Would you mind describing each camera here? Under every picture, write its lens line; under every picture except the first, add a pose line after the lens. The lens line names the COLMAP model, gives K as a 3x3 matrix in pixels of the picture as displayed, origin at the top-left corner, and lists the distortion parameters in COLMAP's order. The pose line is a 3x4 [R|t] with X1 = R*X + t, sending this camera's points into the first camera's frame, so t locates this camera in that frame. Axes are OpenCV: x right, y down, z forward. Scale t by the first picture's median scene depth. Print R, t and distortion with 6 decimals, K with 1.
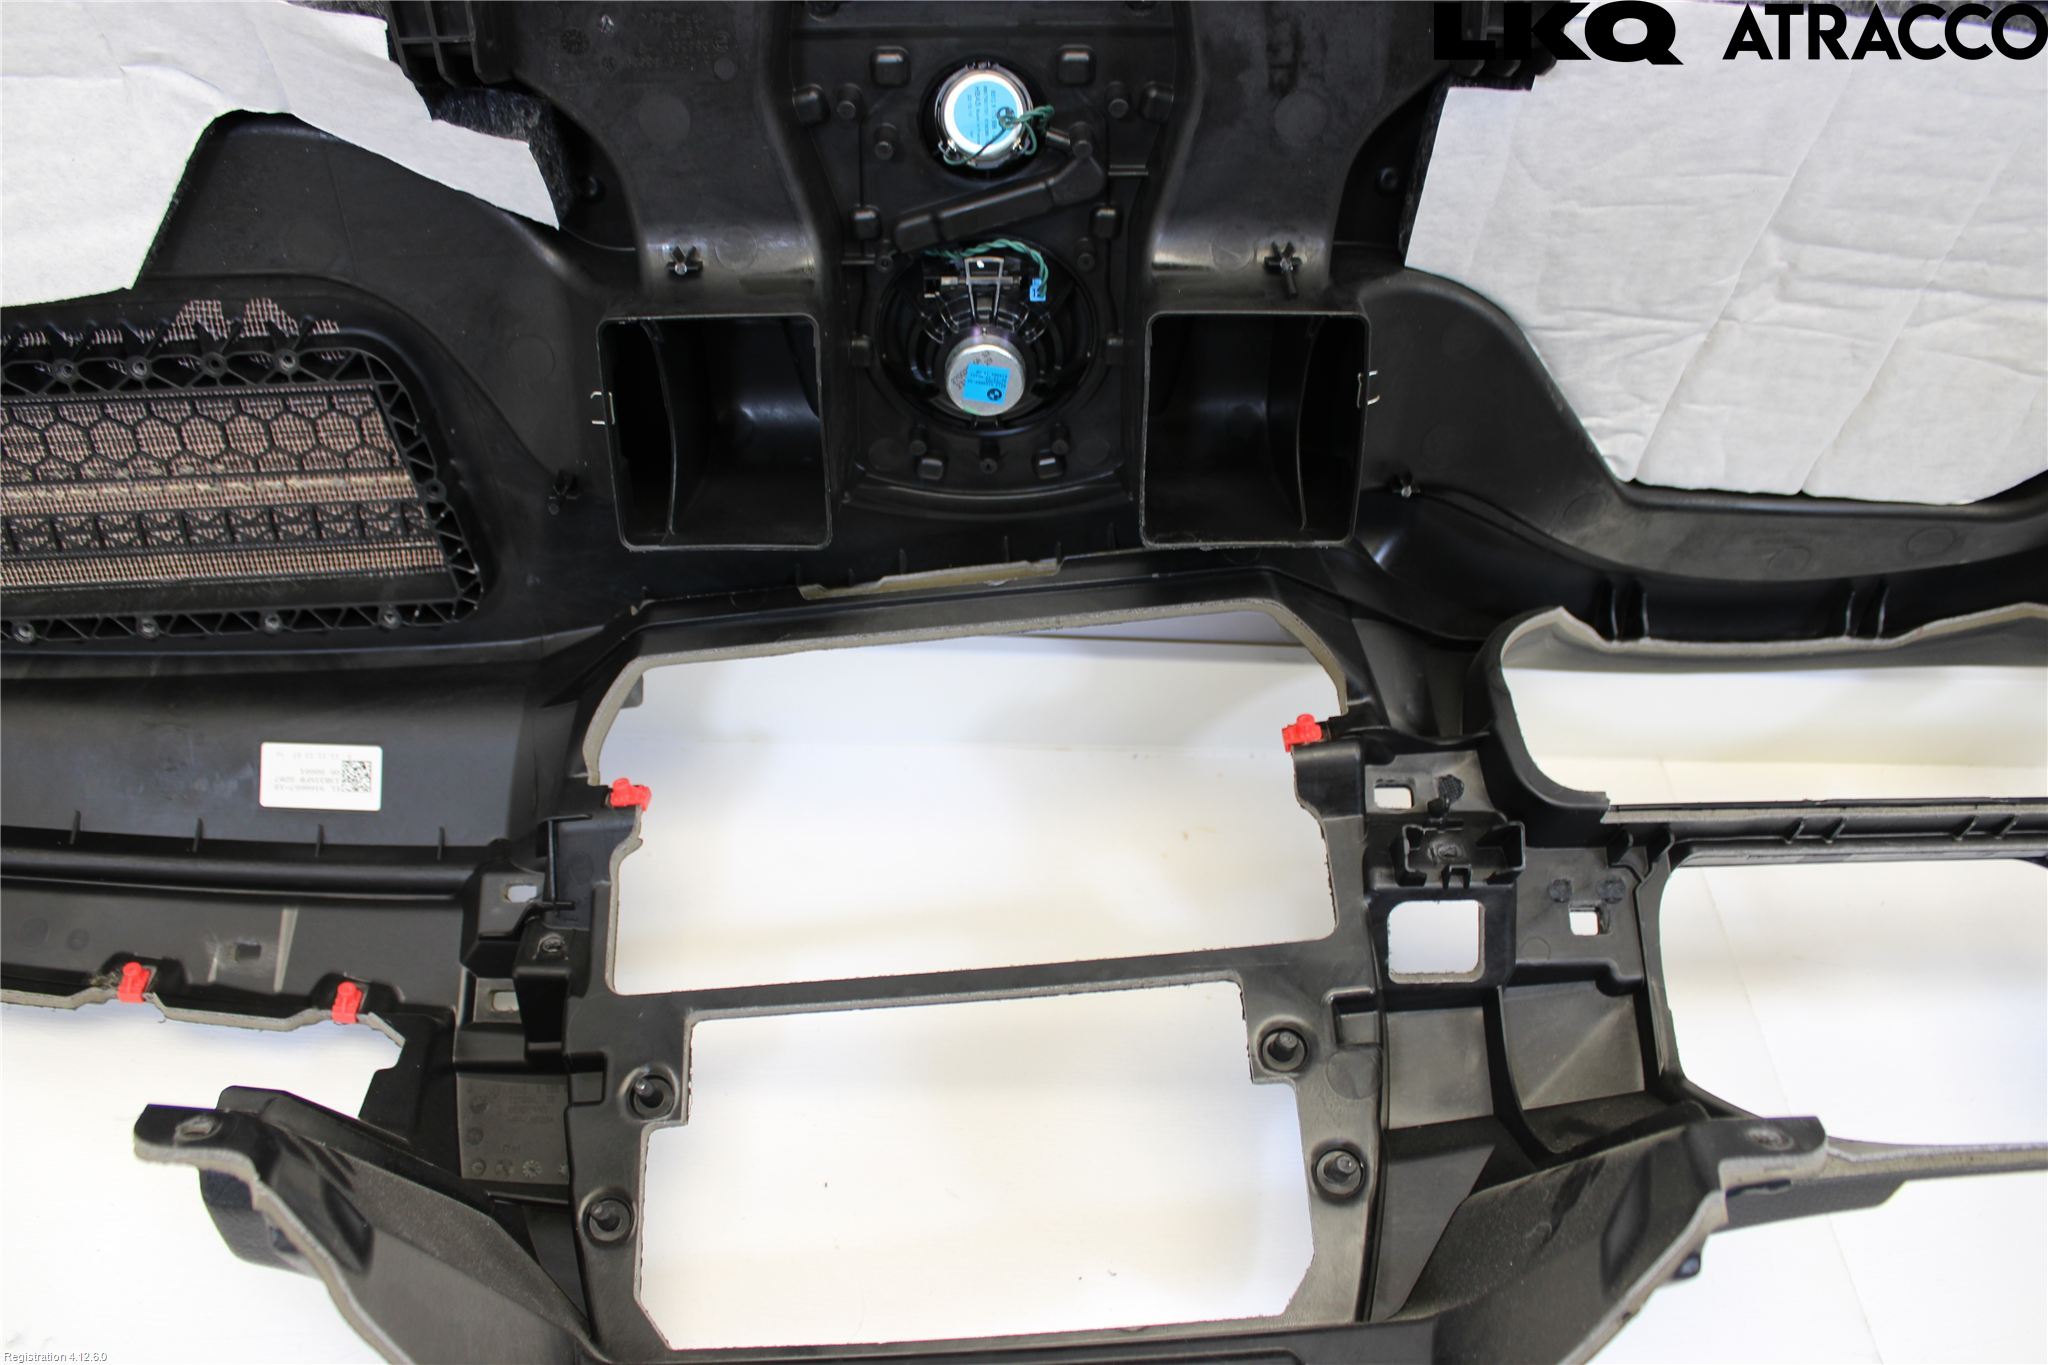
lens RADIAL K [[1676.3, 0, 1009.9], [0, 1676.3, 681.0], [0, 0, 1]] dist [-0.163469, 0.139143]
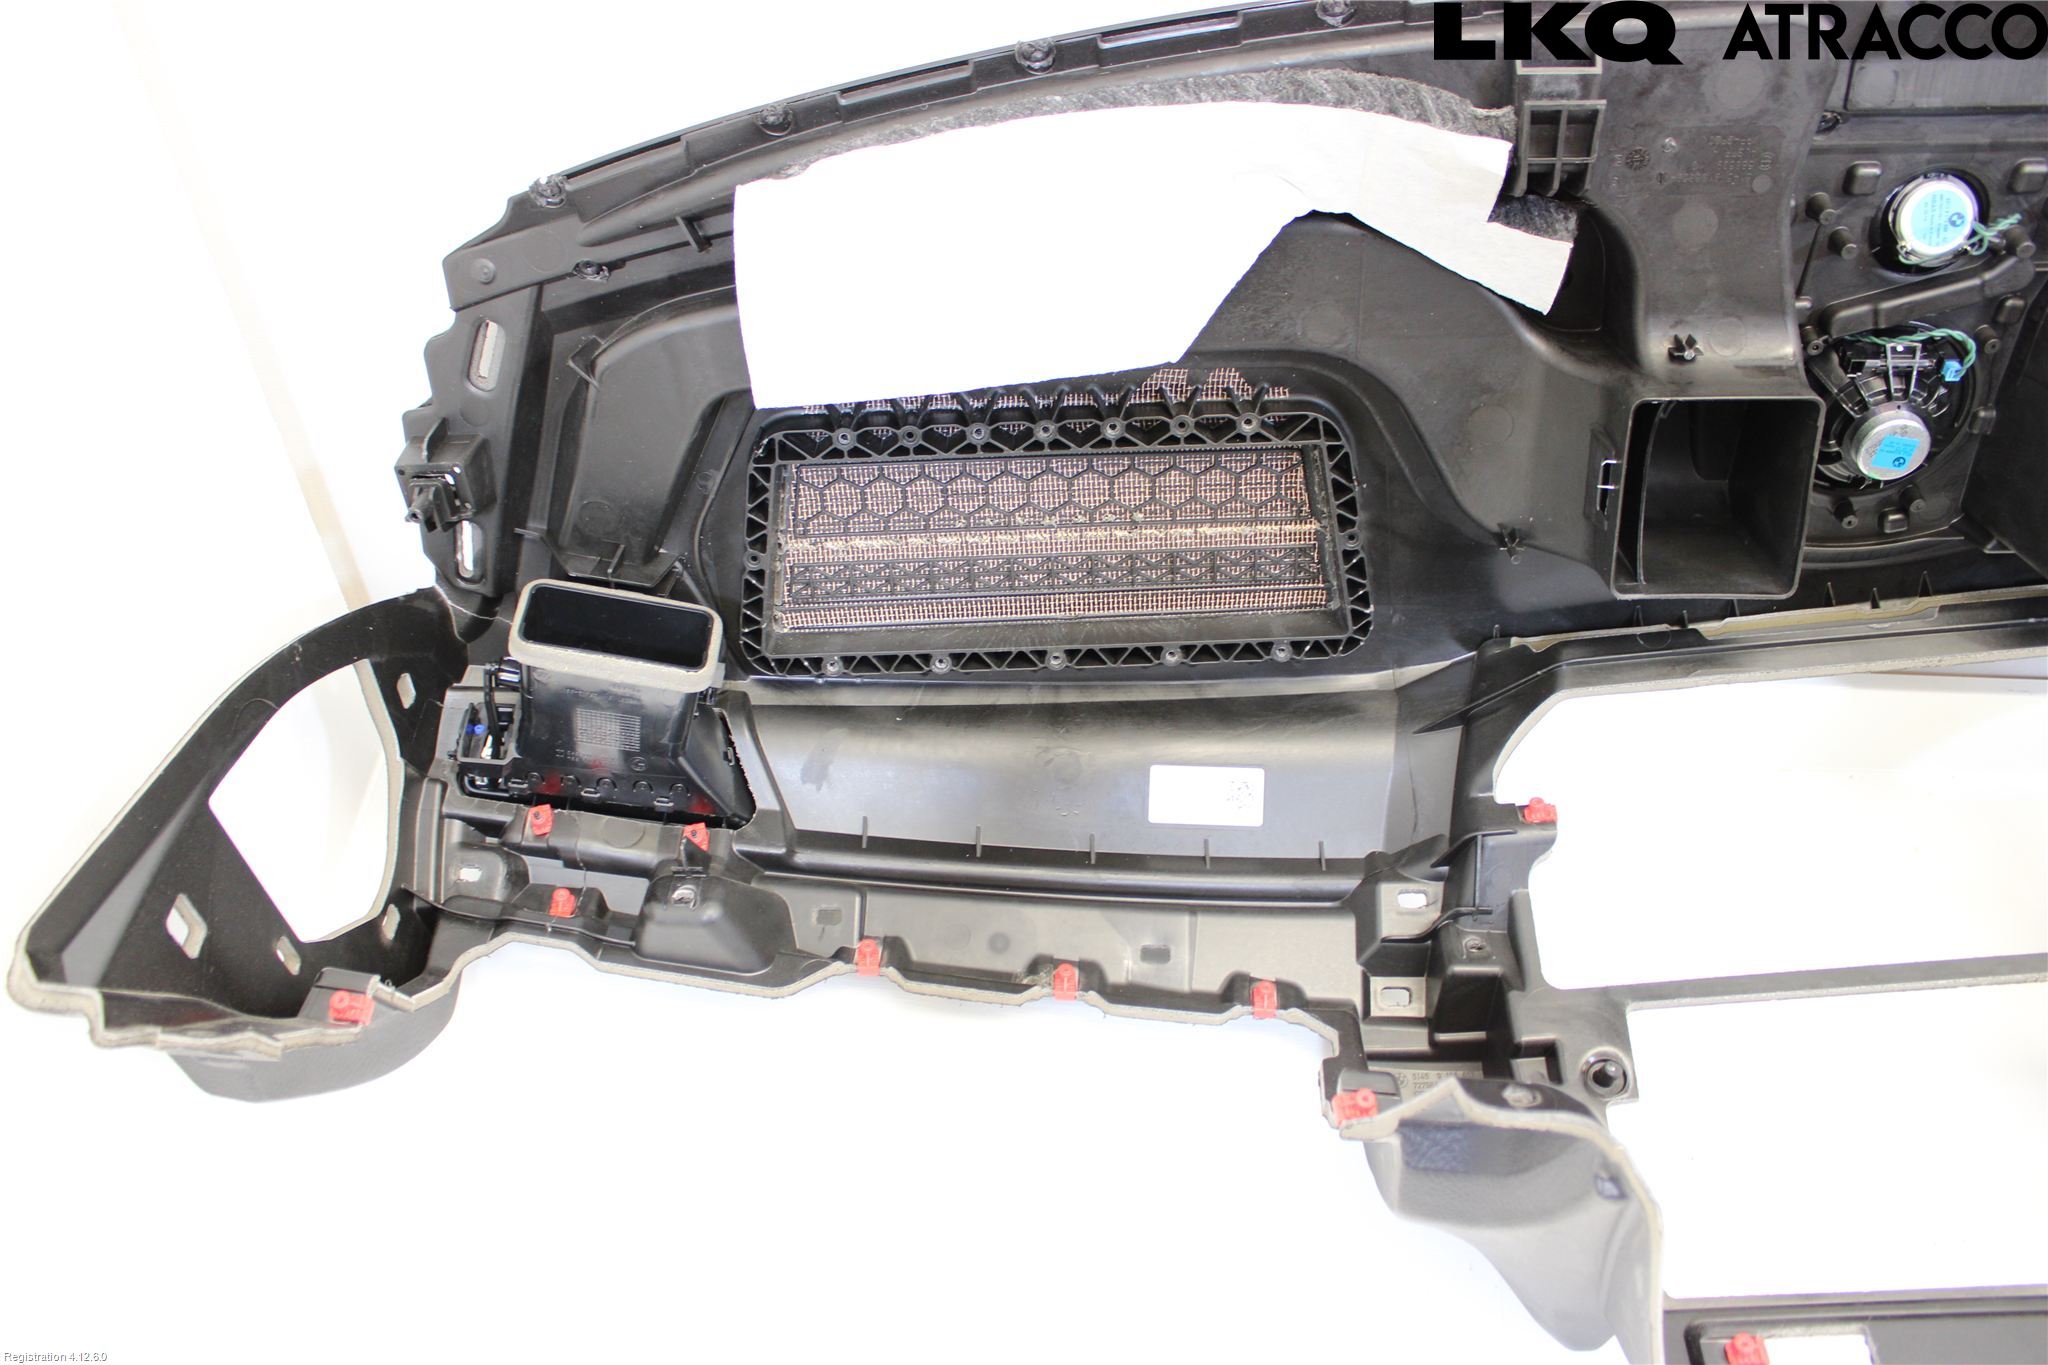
lens RADIAL K [[1690.8, 0, 983.1], [0, 1690.8, 683.5], [0, 0, 1]] dist [-0.155827, 0.112140]
pose [[0.995135, 0.001854, -0.098504, -0.516958], [-0.002357, 0.999985, -0.004987, -0.012499], [0.098493, 0.005195, 0.995124, -0.164929]]
